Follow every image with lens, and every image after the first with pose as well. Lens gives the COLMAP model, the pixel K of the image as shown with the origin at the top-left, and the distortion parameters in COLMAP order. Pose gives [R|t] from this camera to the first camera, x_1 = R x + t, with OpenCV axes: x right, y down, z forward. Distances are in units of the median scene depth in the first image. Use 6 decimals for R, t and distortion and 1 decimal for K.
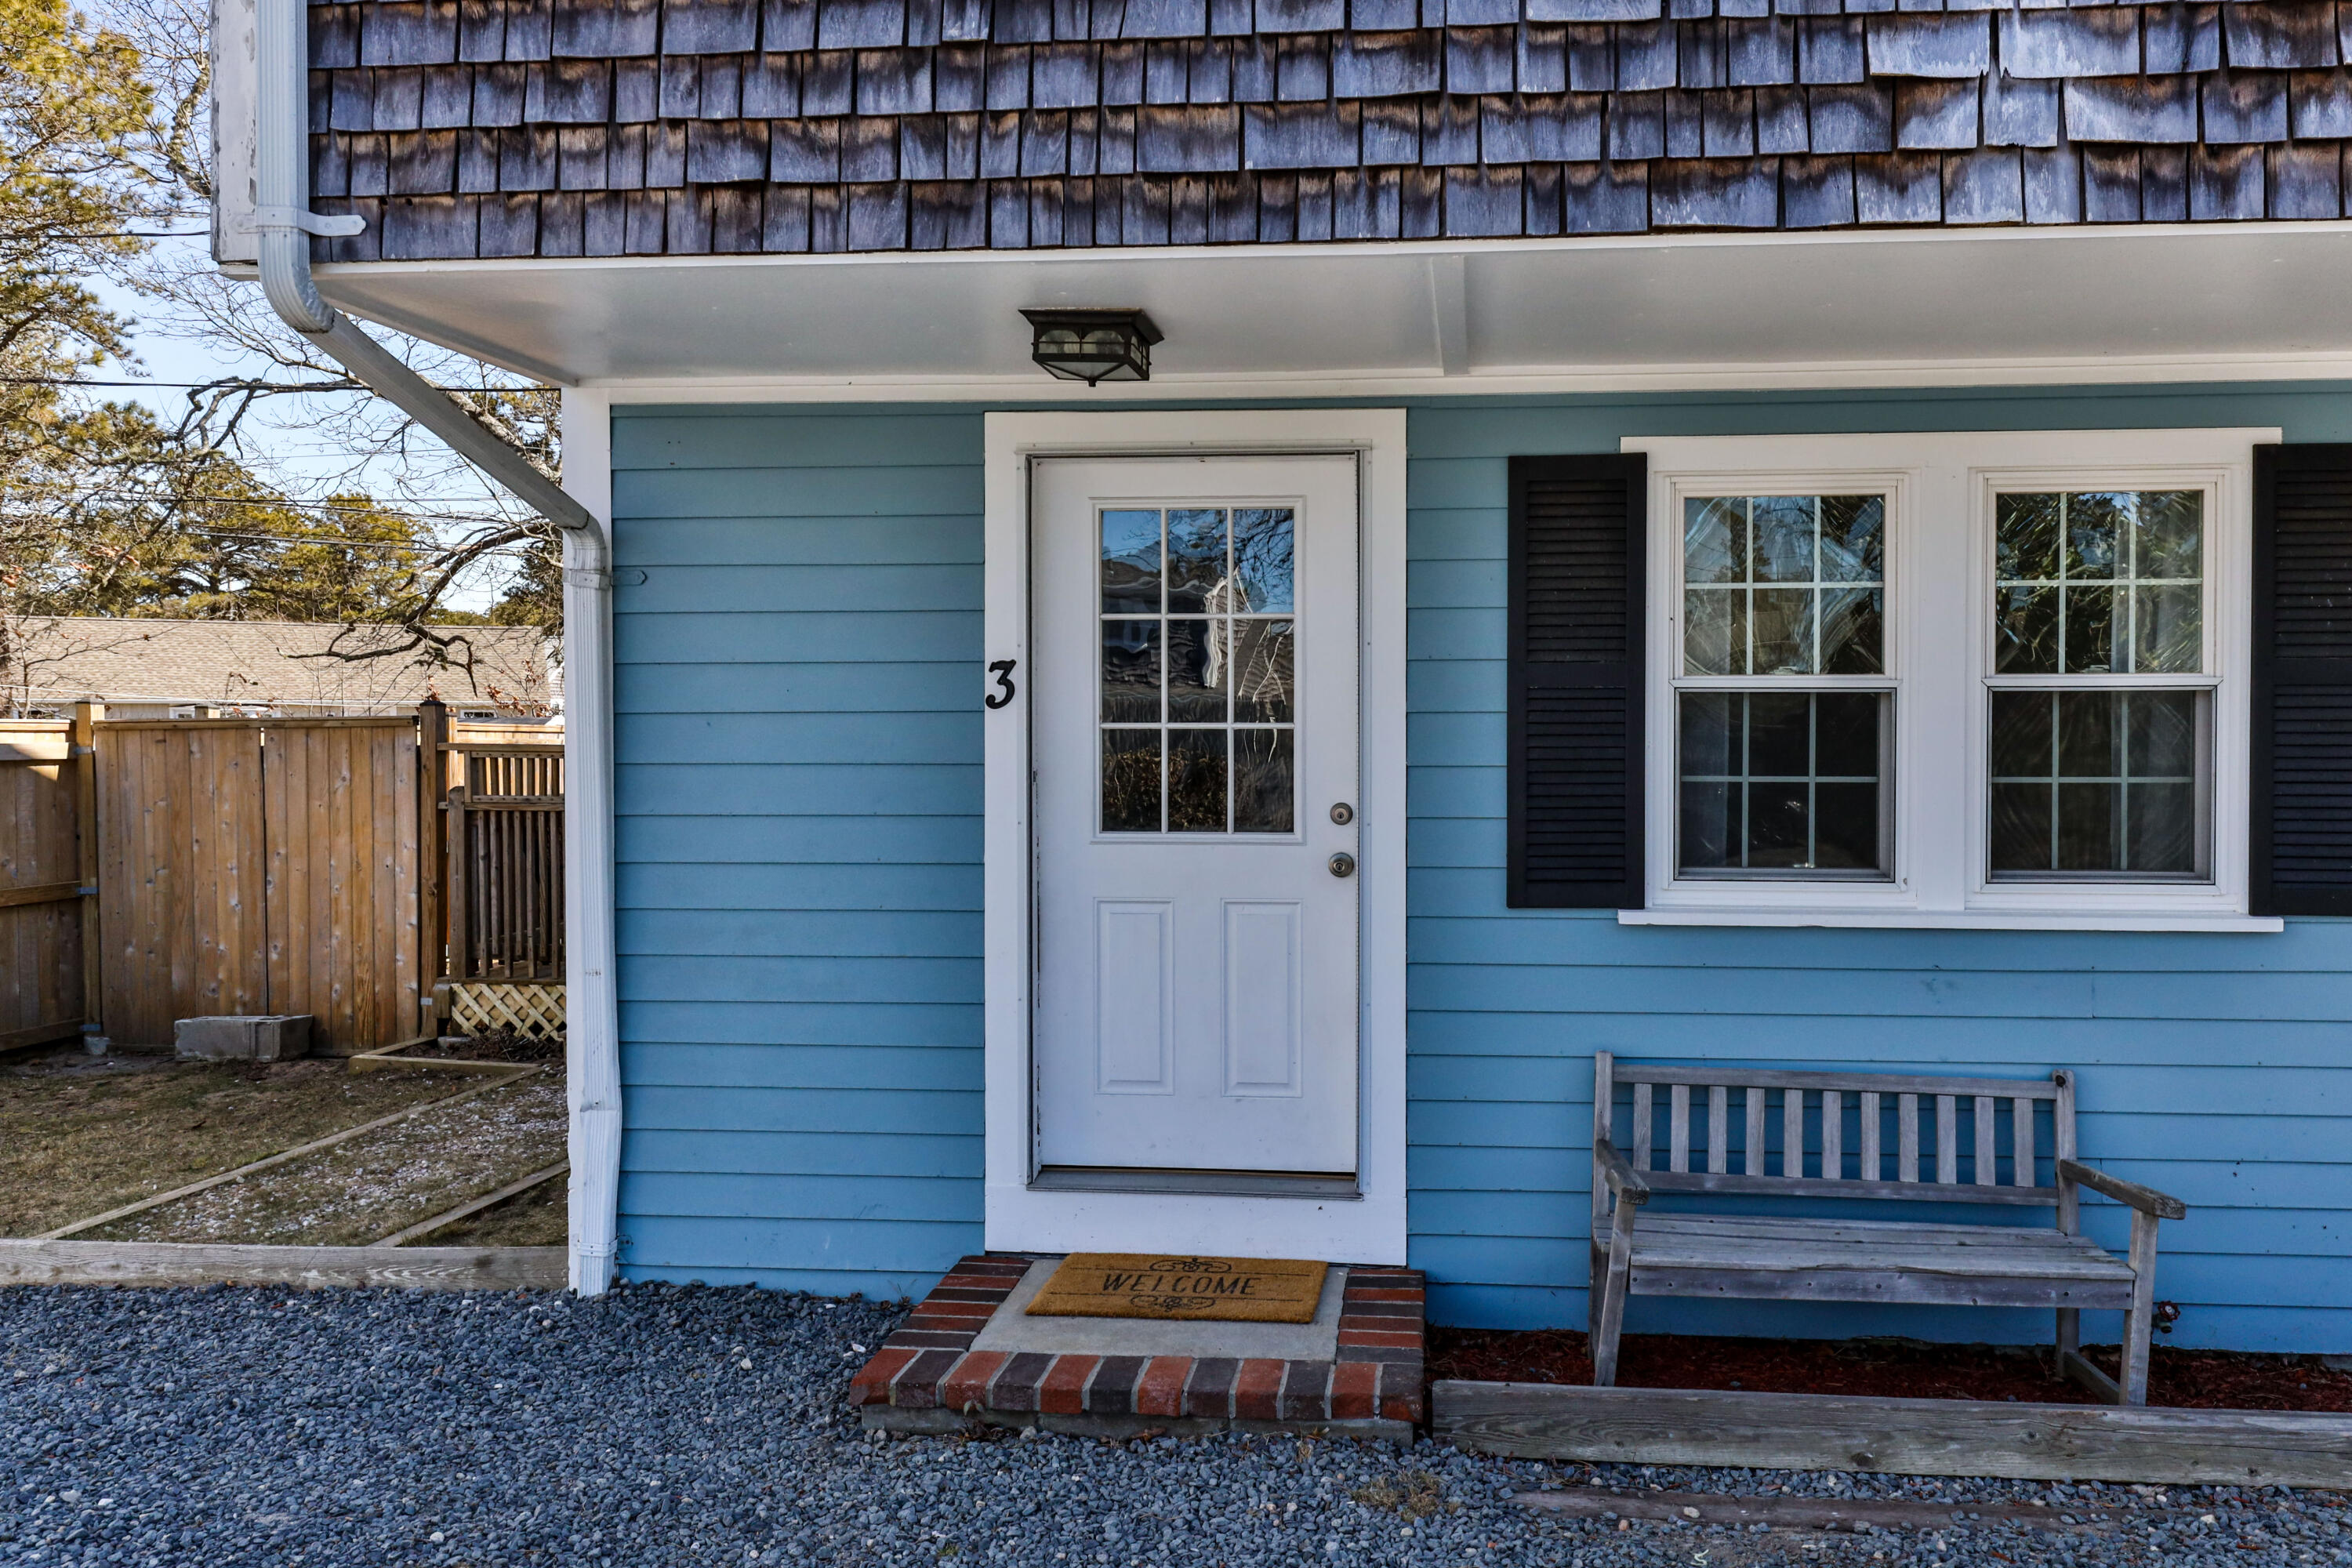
lens RADIAL K [[1744.9, 0, 1176.2], [0, 1744.9, 731.3], [0, 0, 1]] dist [0.009510, -0.001917]
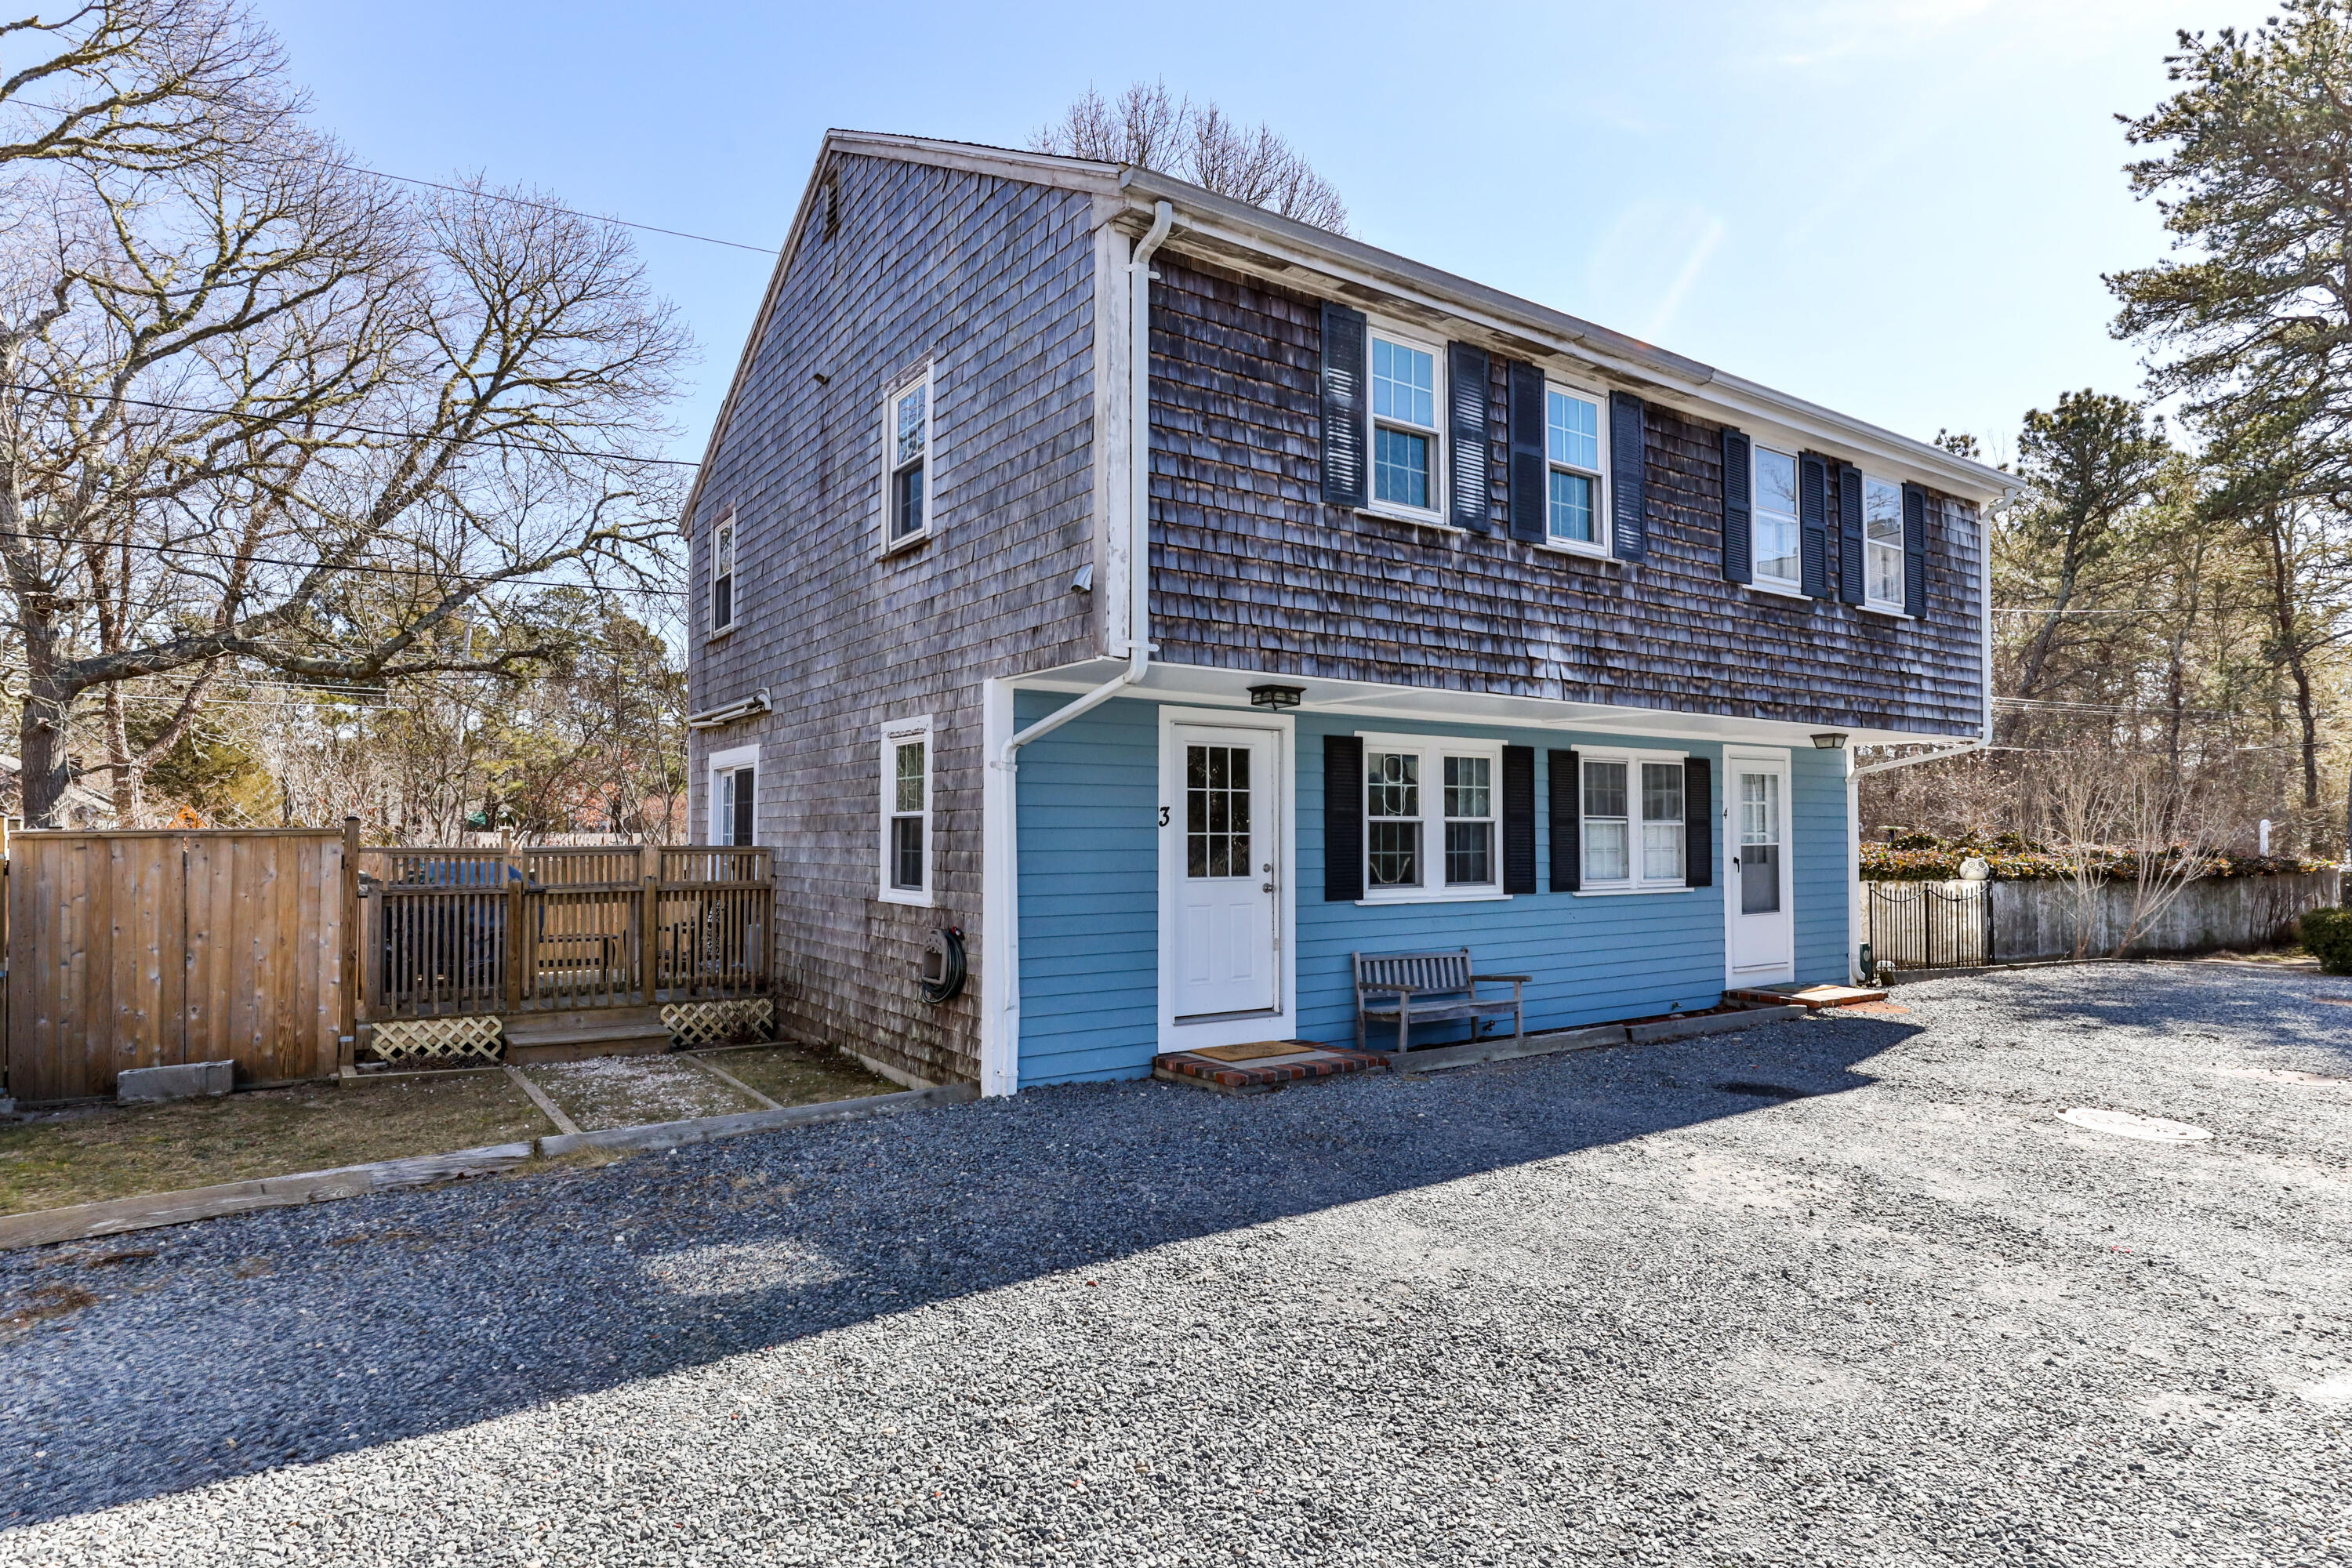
lens RADIAL K [[1279.6, 0, 1171.9], [0, 1279.6, 764.1], [0, 0, 1]] dist [-0.000545, 0.000981]
pose [[0.773969, 0.033982, 0.632311, -1.273715], [0.002412, 0.998394, -0.056608, 0.000449], [-0.633219, 0.045338, 0.772644, -0.399911]]
